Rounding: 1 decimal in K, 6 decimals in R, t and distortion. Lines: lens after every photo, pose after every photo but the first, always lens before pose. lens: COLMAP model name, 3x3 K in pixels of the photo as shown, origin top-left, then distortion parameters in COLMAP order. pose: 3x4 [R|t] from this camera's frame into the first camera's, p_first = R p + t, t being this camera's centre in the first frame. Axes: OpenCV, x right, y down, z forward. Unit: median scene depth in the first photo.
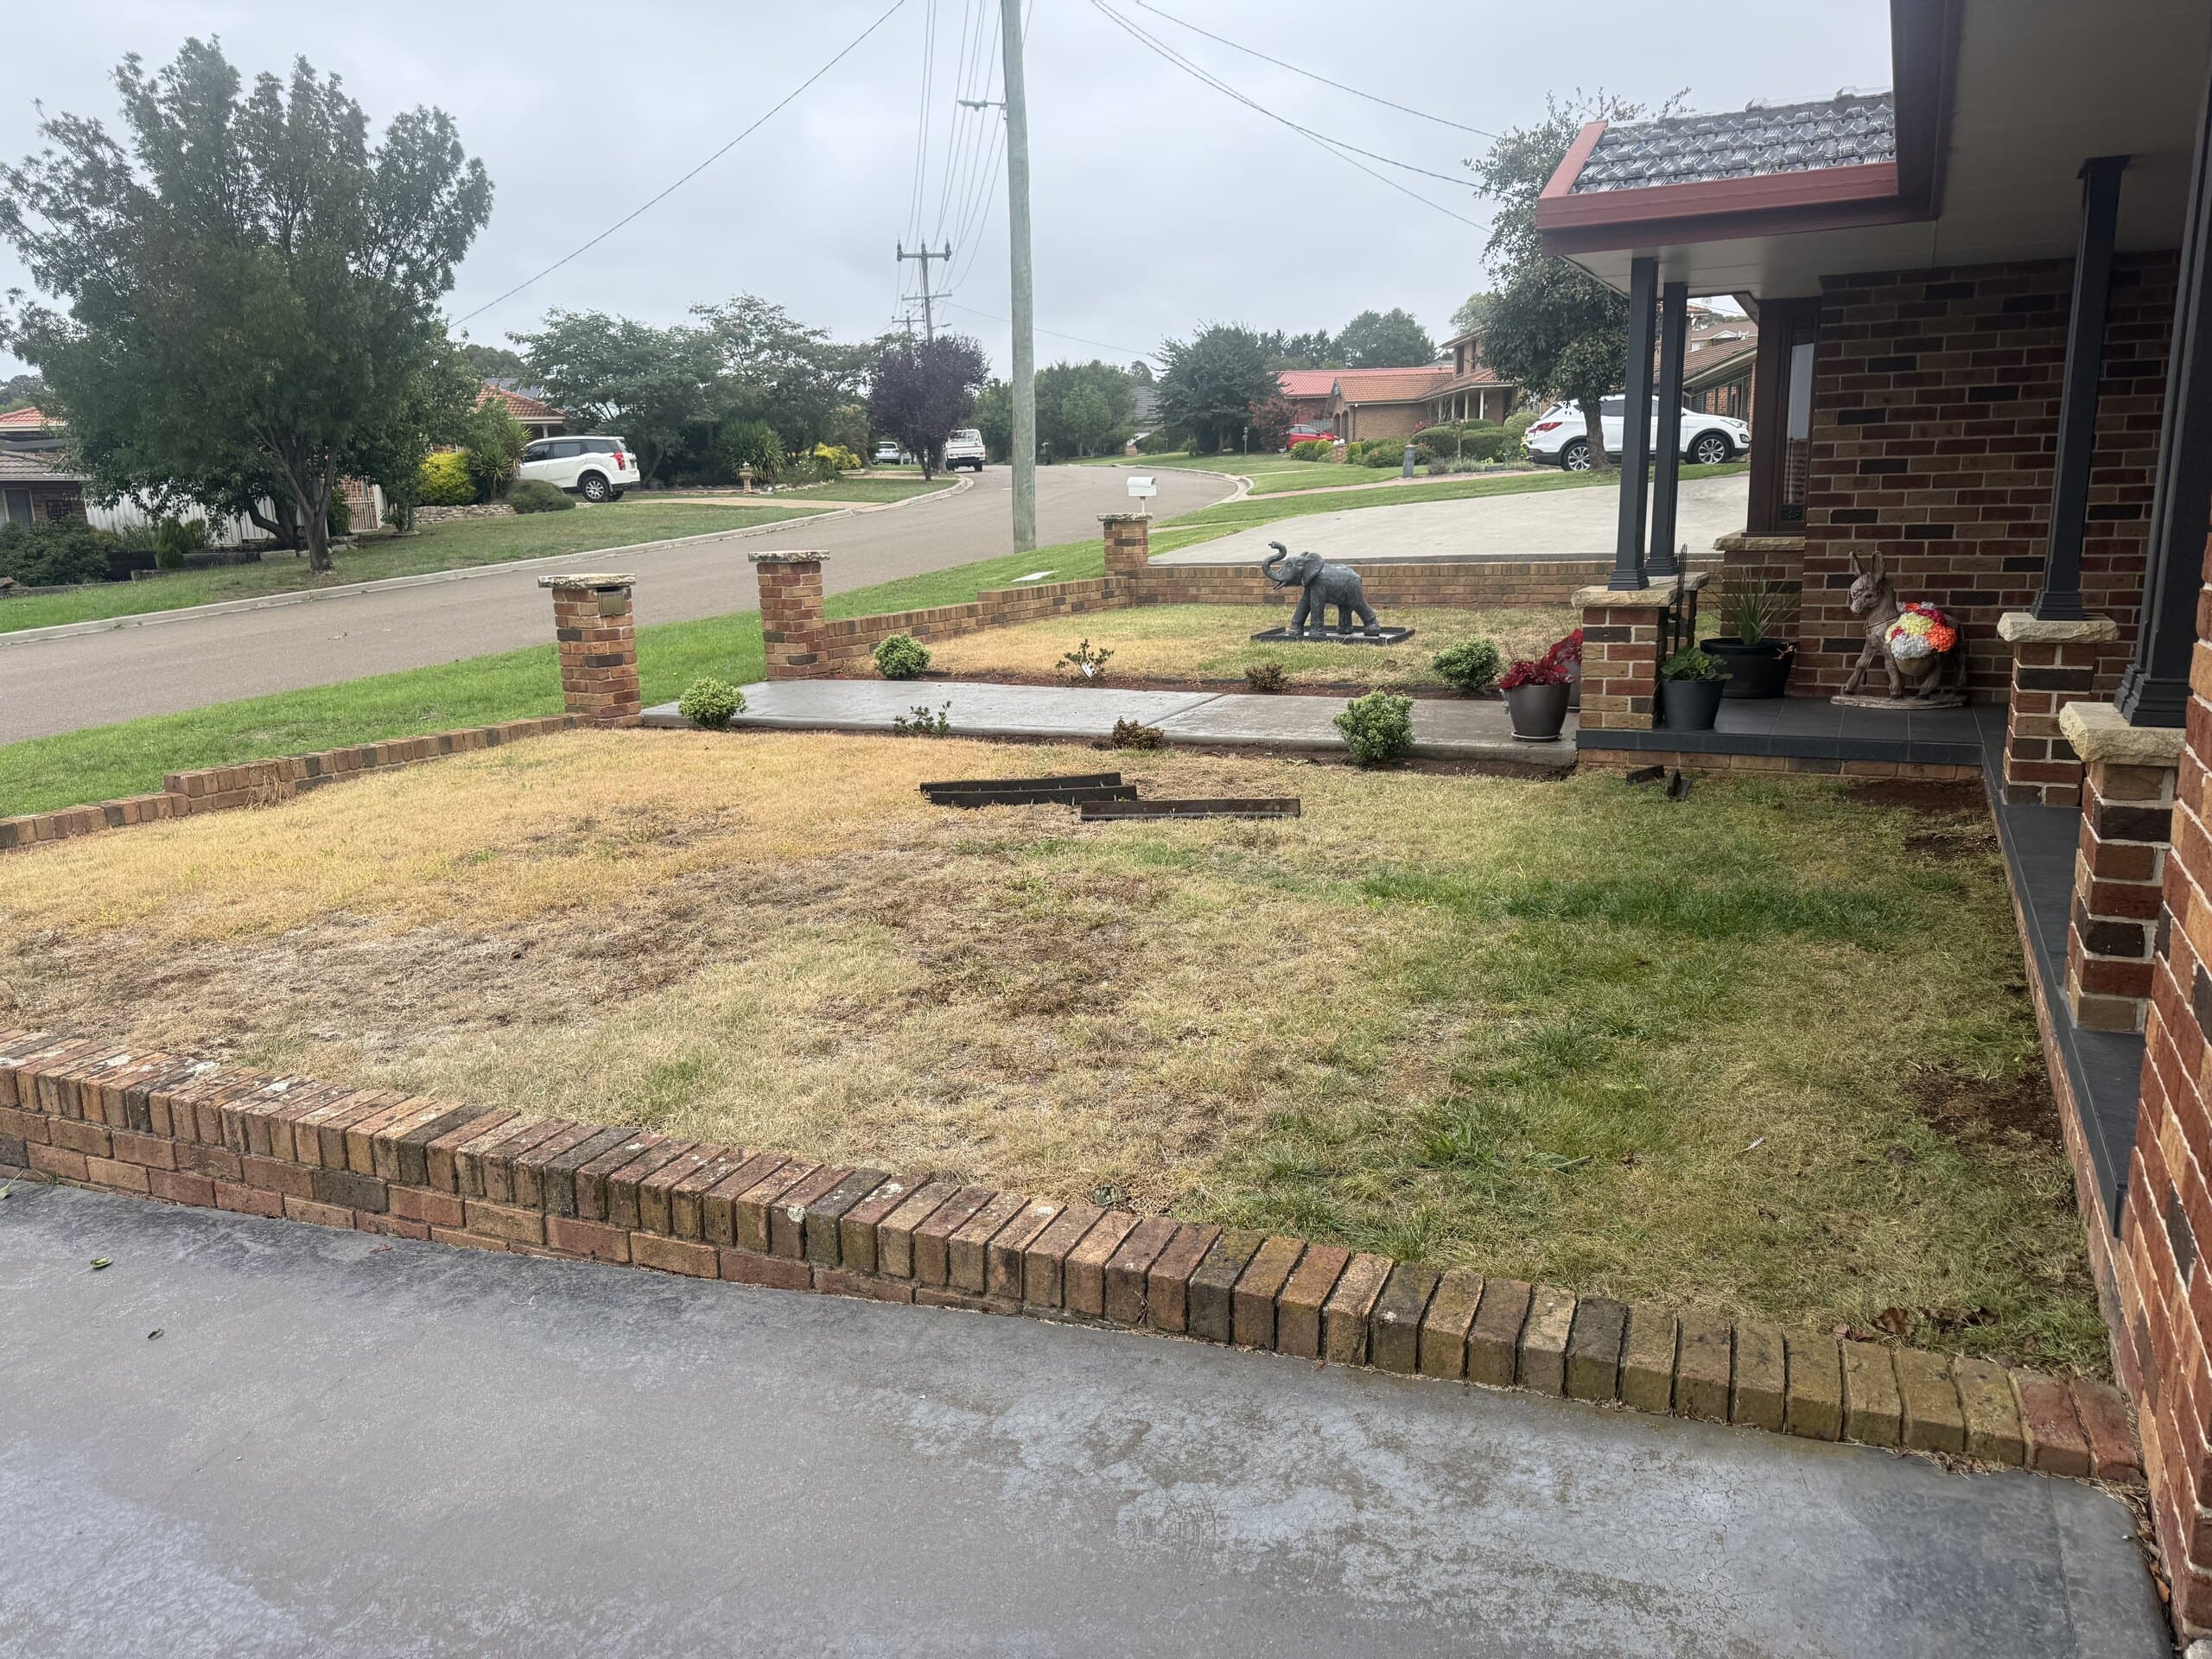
lens RADIAL K [[1653.7, 0, 1113.0], [0, 1653.7, 825.9], [0, 0, 1]] dist [0.150838, -0.279305]
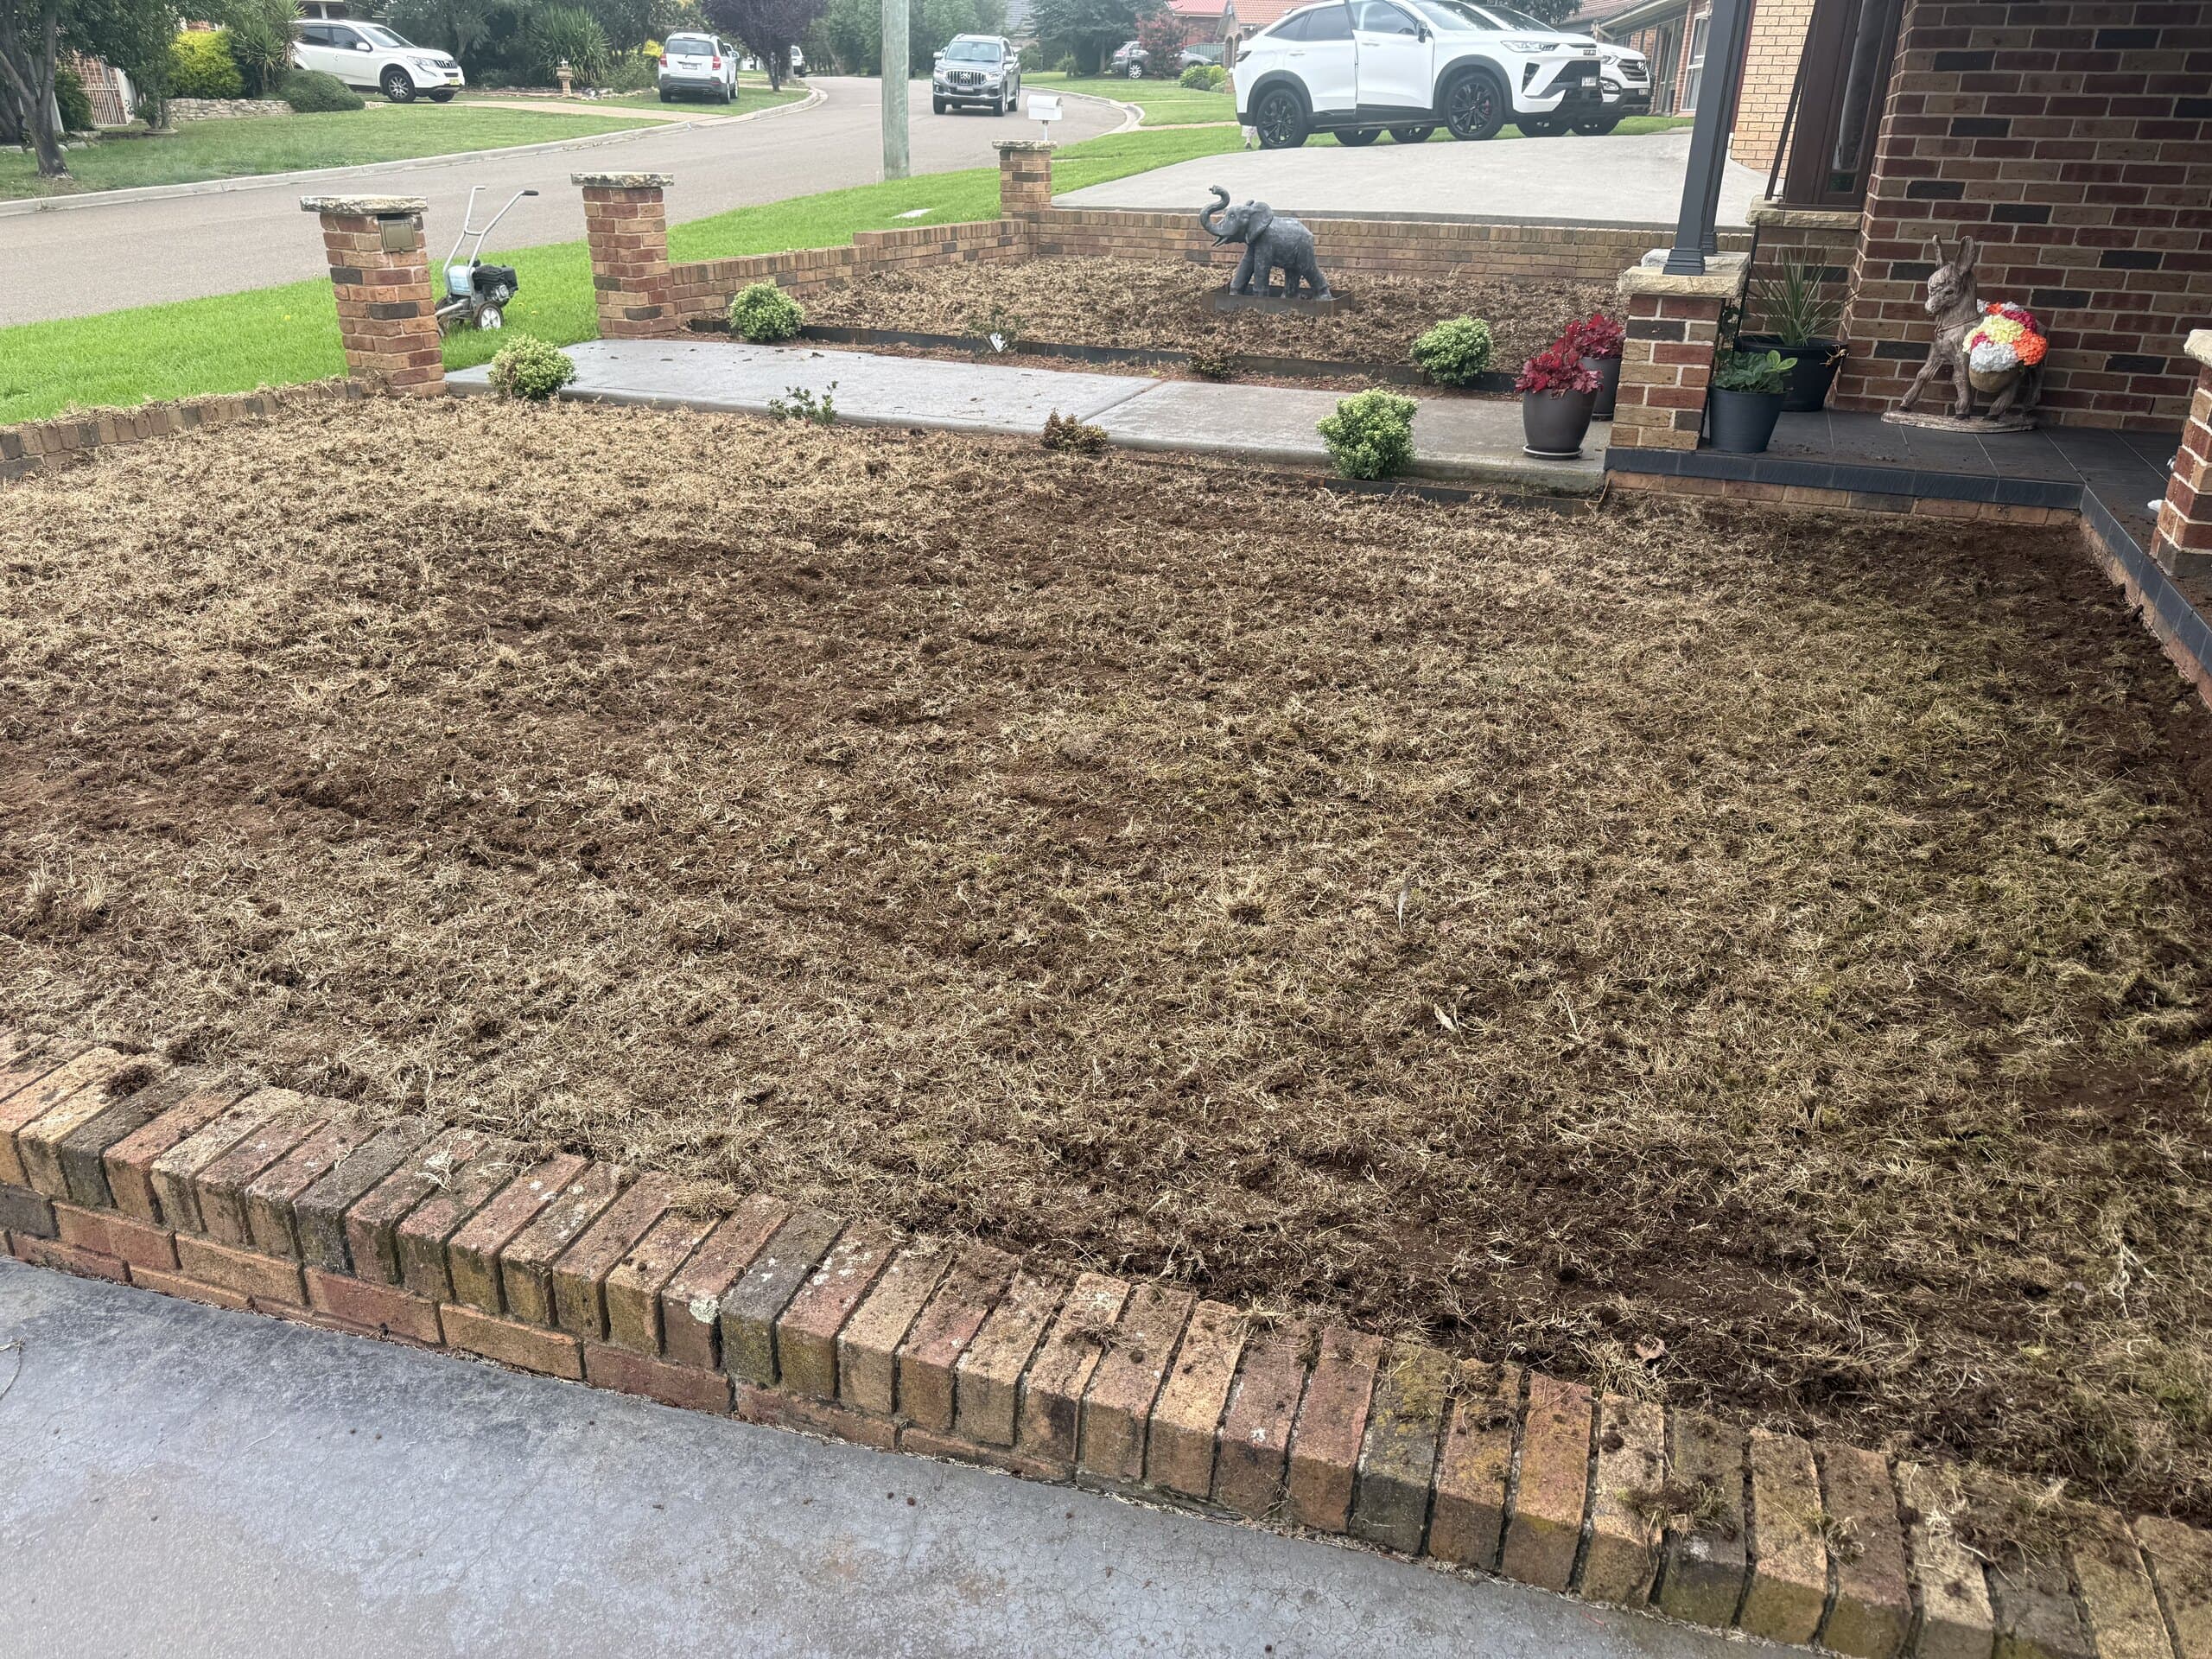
lens RADIAL K [[1610.8, 0, 1106.0], [0, 1610.8, 829.5], [0, 0, 1]] dist [0.010702, -0.005860]
pose [[0.995466, 0.006029, 0.094926, -0.043523], [-0.026206, 0.976749, 0.212780, -0.034360], [-0.091436, -0.214303, 0.972478, 0.194073]]
